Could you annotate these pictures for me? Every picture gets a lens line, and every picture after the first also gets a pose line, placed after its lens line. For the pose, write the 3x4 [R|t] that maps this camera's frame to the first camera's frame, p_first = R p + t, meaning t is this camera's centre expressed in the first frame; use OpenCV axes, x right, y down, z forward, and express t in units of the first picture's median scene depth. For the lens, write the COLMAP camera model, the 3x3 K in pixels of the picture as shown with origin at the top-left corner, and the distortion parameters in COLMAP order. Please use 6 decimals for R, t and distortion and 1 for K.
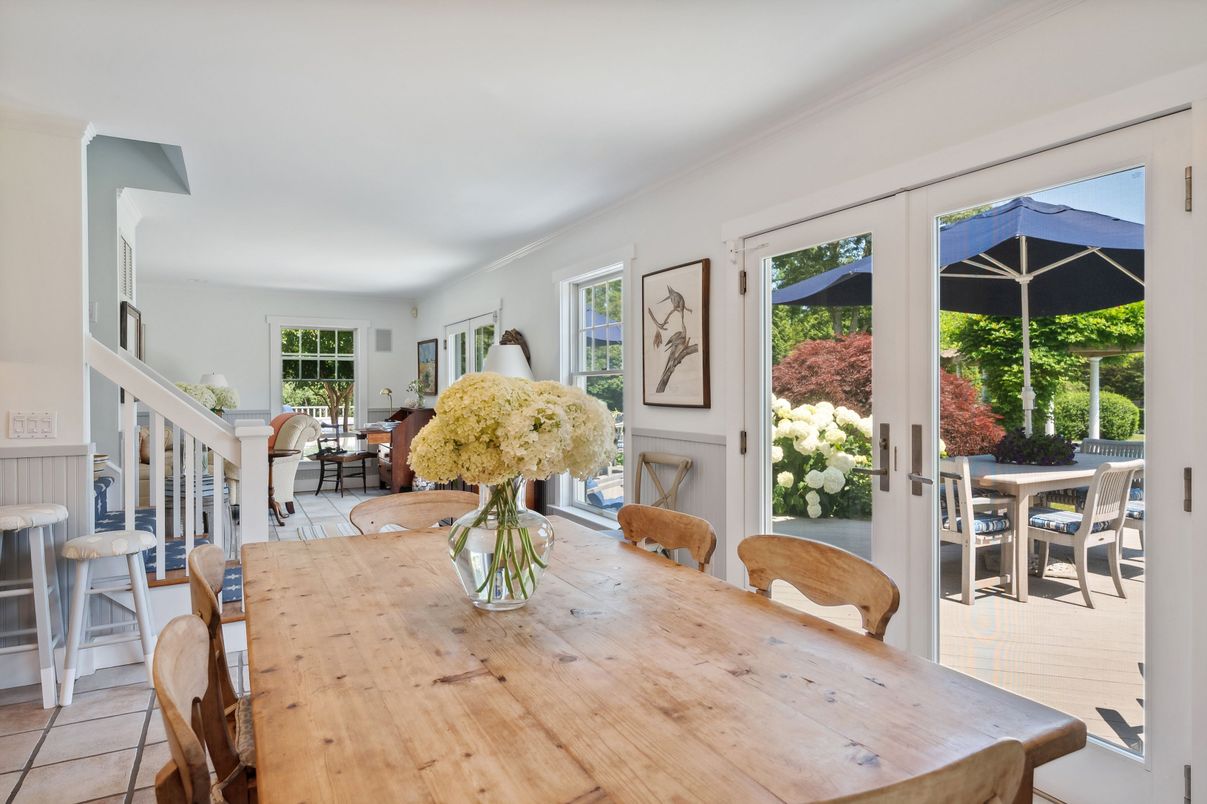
lens RADIAL K [[697.5, 0, 603.4], [0, 697.5, 399.4], [0, 0, 1]] dist [-0.004612, -0.000688]
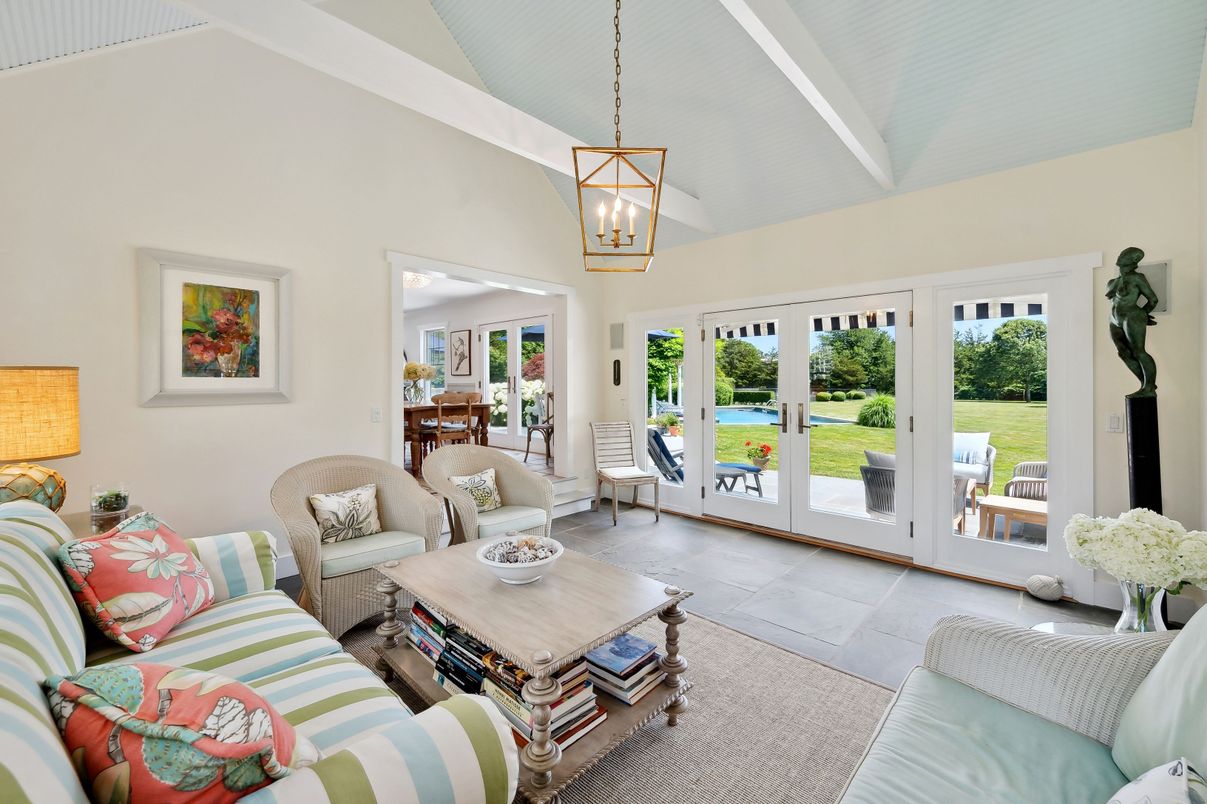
lens RADIAL K [[487.6, 0, 601.9], [0, 487.6, 391.8], [0, 0, 1]] dist [-0.000833, 0.000293]
pose [[0.952342, -0.003731, 0.305011, 0.027930], [0.002496, 0.999987, 0.004439, 0.056452], [-0.305023, -0.003466, 0.952339, -0.946249]]
